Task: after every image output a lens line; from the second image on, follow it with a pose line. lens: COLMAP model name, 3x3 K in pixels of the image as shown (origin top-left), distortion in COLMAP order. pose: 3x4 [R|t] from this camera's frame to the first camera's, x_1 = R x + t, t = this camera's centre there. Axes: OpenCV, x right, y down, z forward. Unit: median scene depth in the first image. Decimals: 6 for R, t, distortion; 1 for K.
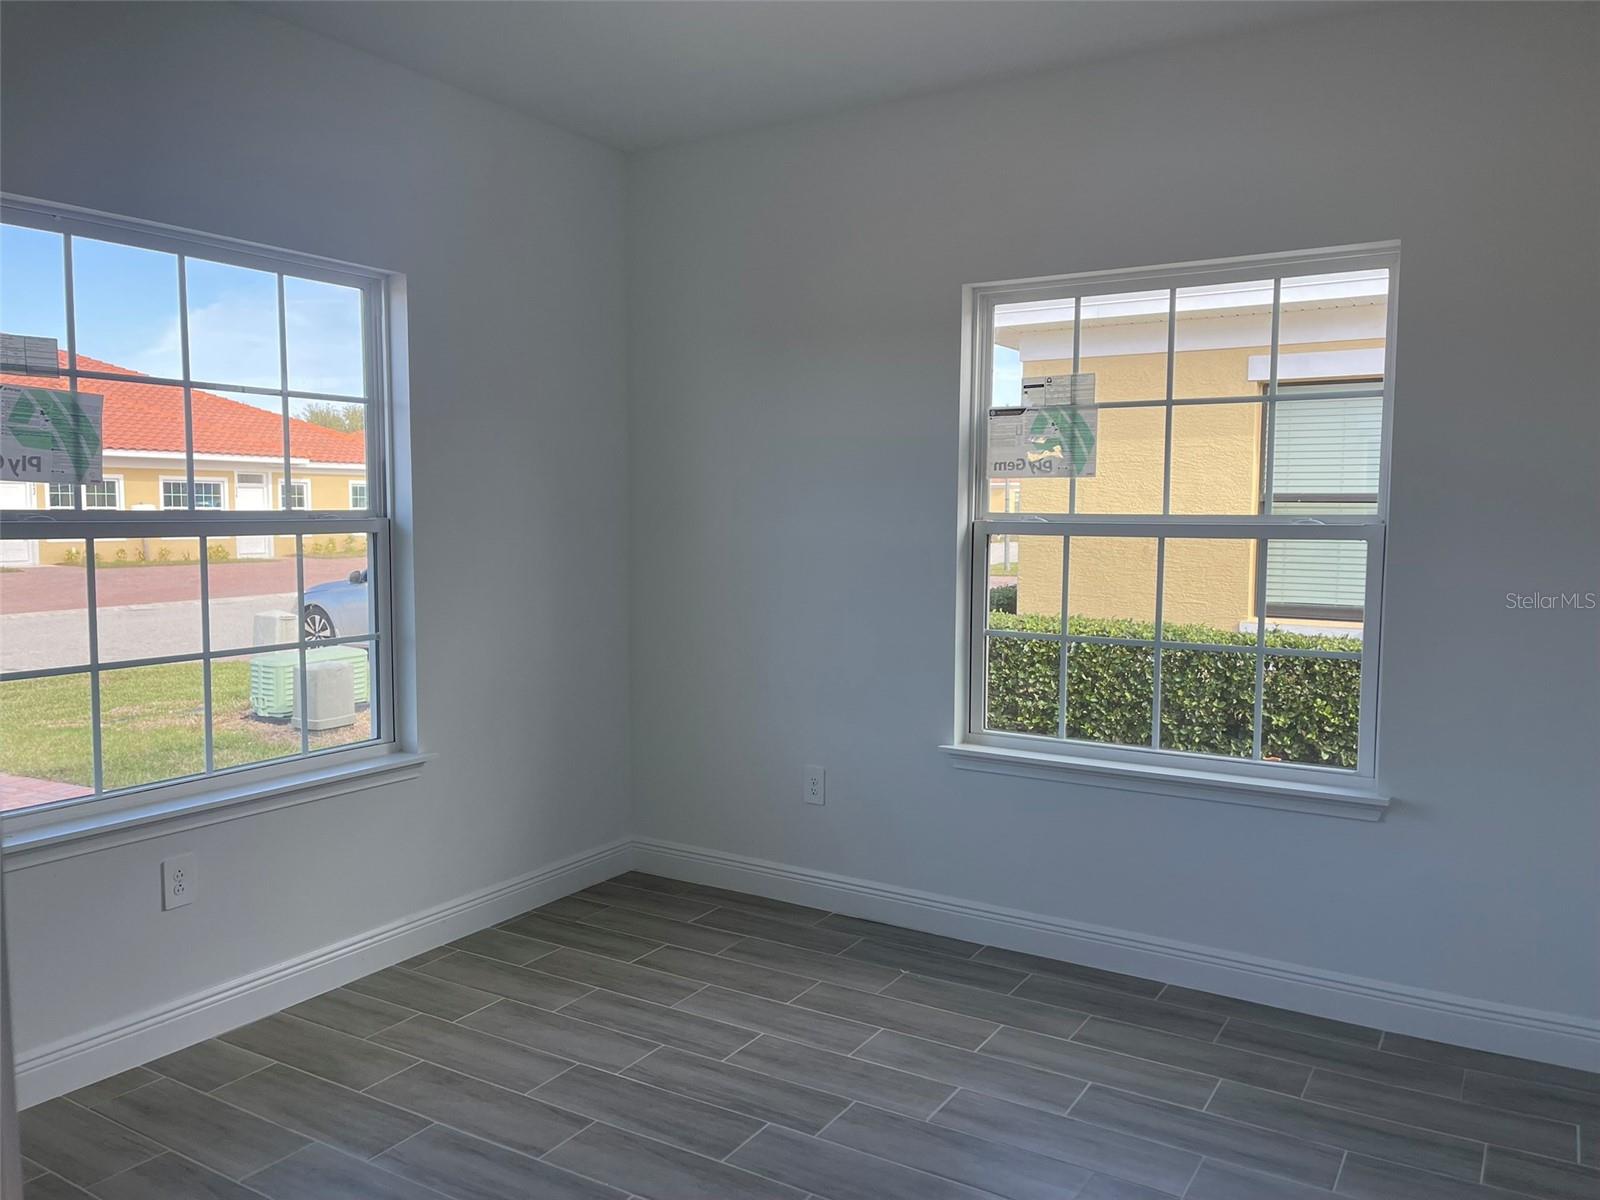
lens RADIAL K [[1211.4, 0, 803.5], [0, 1211.4, 618.1], [0, 0, 1]] dist [0.072385, -0.096686]
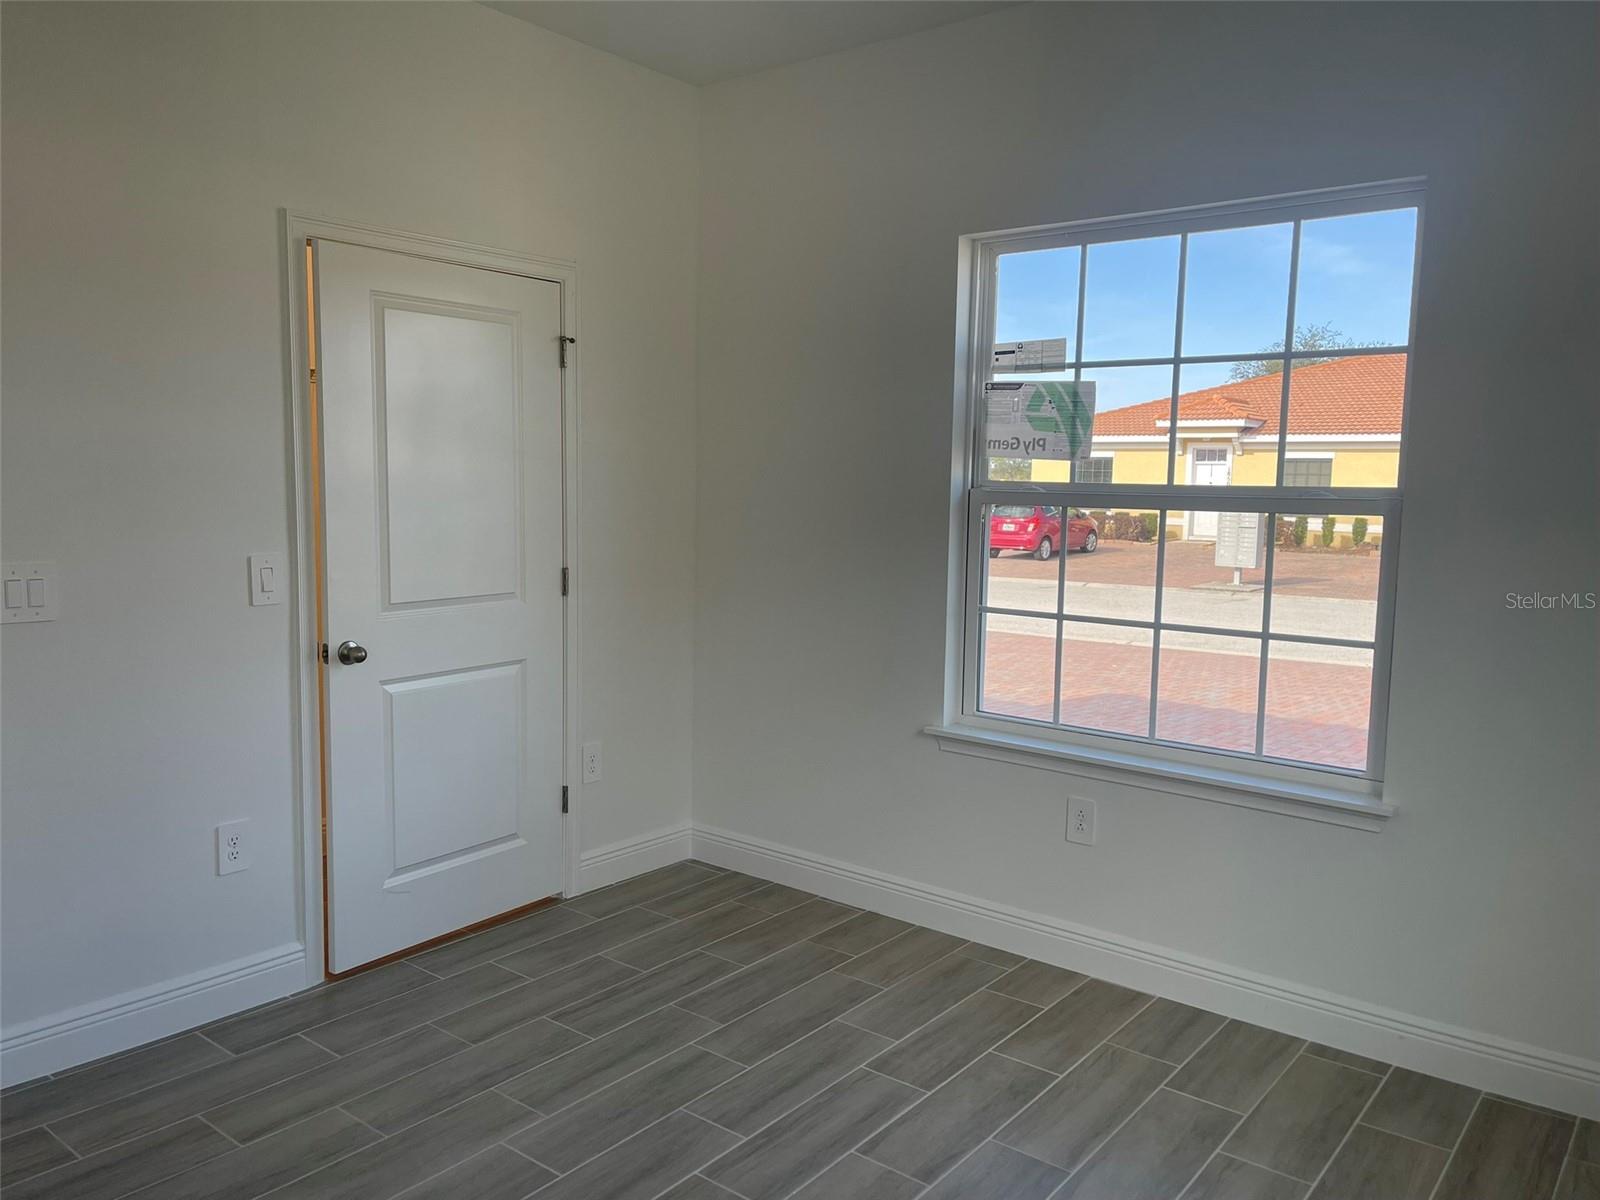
lens RADIAL K [[1211.4, 0, 803.5], [0, 1211.4, 618.1], [0, 0, 1]] dist [0.072385, -0.096686]
pose [[-0.121512, 0.112382, -0.986207, 0.609636], [-0.109194, 0.986026, 0.125815, -0.079258], [0.986566, 0.122976, -0.107543, 0.895523]]
